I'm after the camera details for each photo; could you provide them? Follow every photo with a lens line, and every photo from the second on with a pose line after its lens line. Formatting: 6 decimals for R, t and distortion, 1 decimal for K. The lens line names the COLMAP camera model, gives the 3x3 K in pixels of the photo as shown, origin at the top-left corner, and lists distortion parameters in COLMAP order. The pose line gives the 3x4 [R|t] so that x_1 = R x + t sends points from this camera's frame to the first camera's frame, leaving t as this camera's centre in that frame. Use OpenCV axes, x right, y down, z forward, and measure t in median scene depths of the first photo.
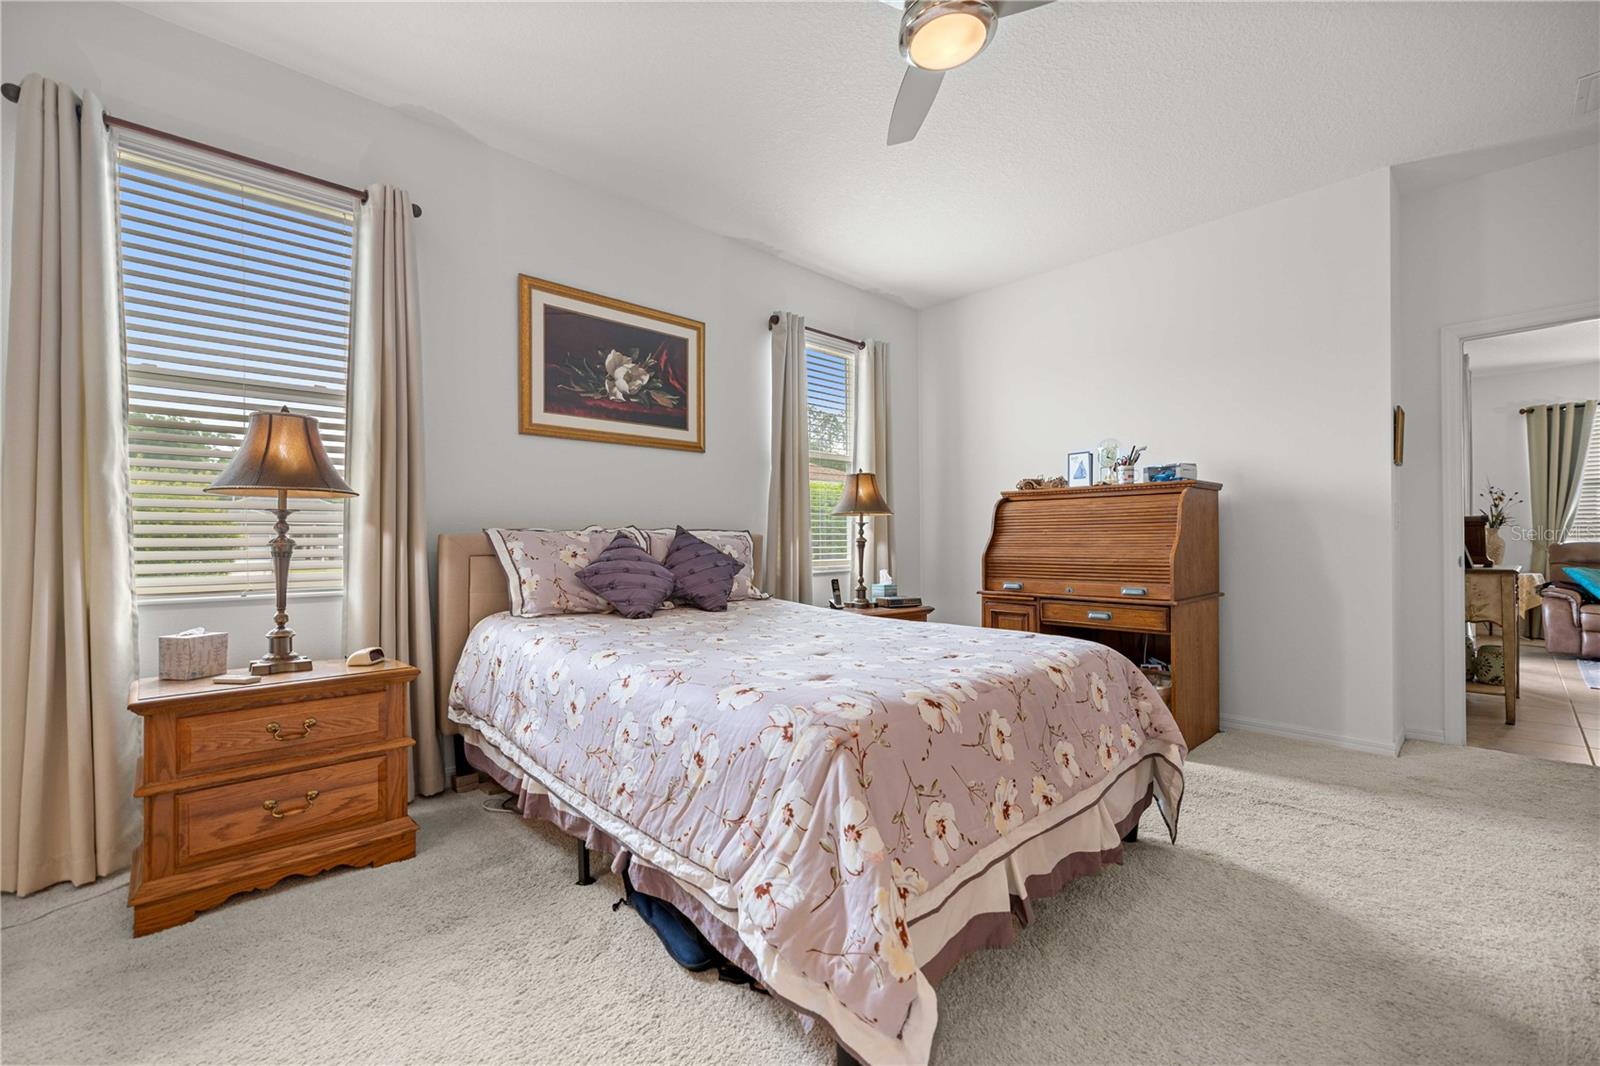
lens RADIAL K [[675.7, 0, 783.3], [0, 675.7, 542.3], [0, 0, 1]] dist [0.002893, -0.000573]
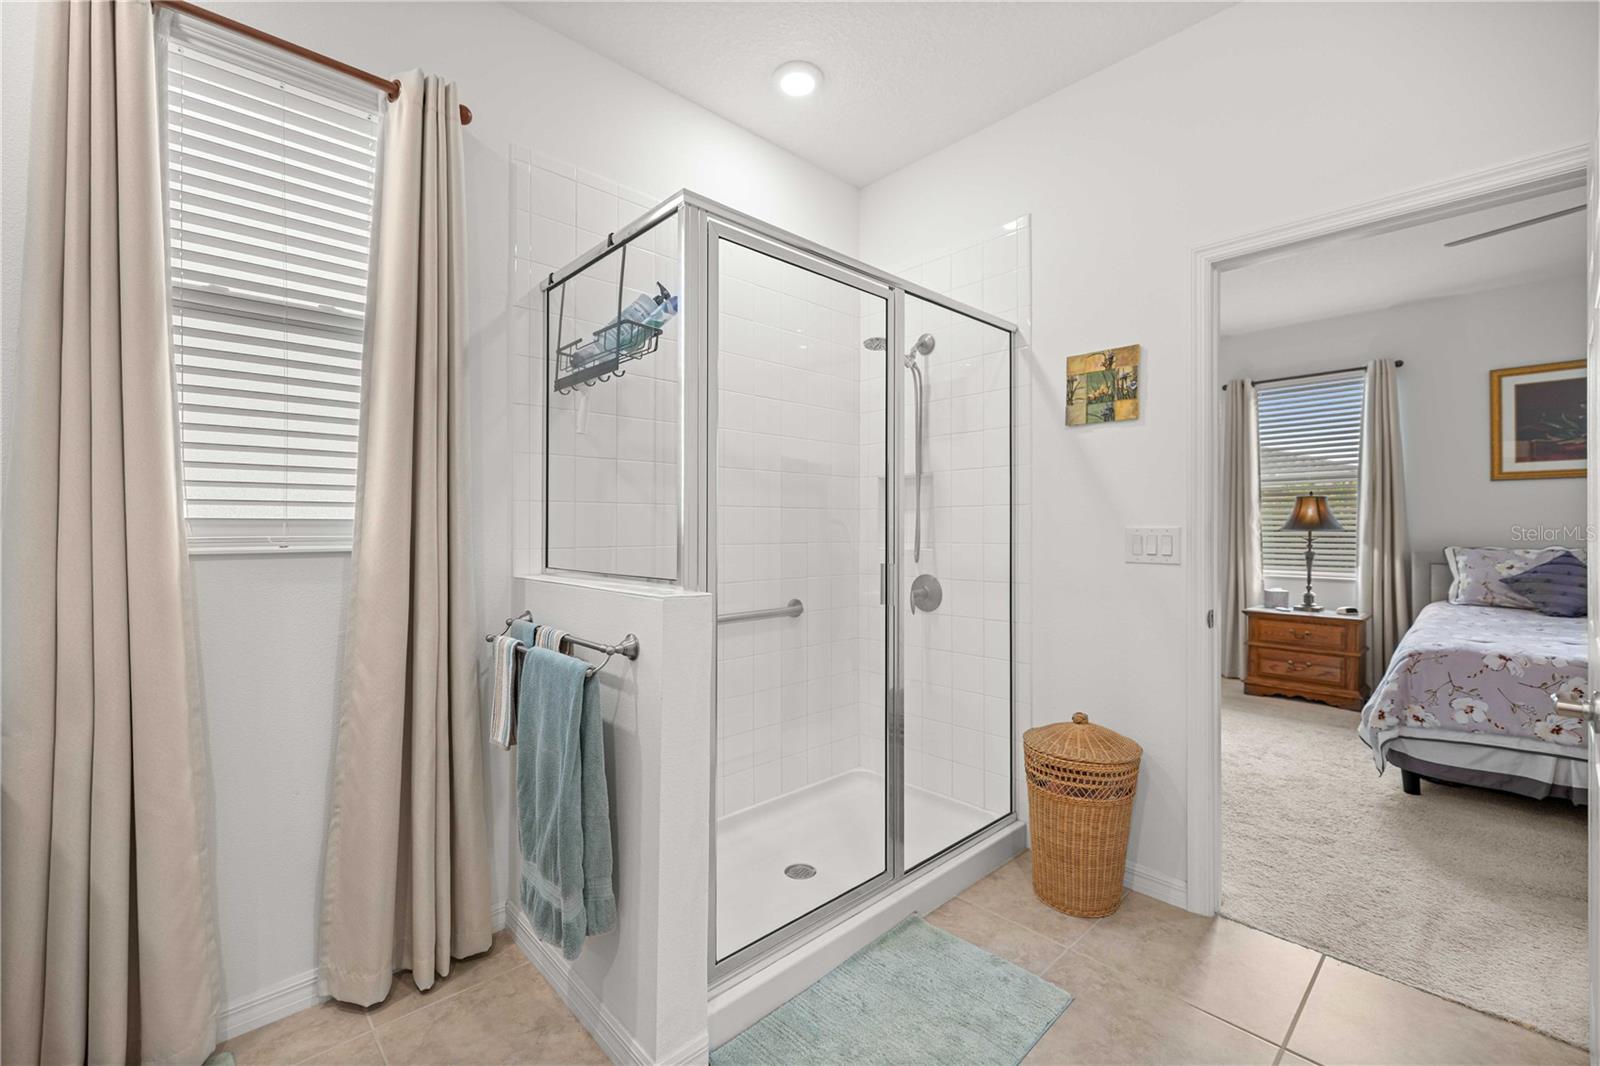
lens RADIAL K [[675.7, 0, 806.6], [0, 675.7, 524.4], [0, 0, 1]] dist [0.002893, -0.000573]
pose [[0.019426, 0.001190, -0.999811, 1.087934], [-0.000013, 0.999999, 0.001190, -0.072742], [0.999811, -0.000011, 0.019426, -0.519039]]
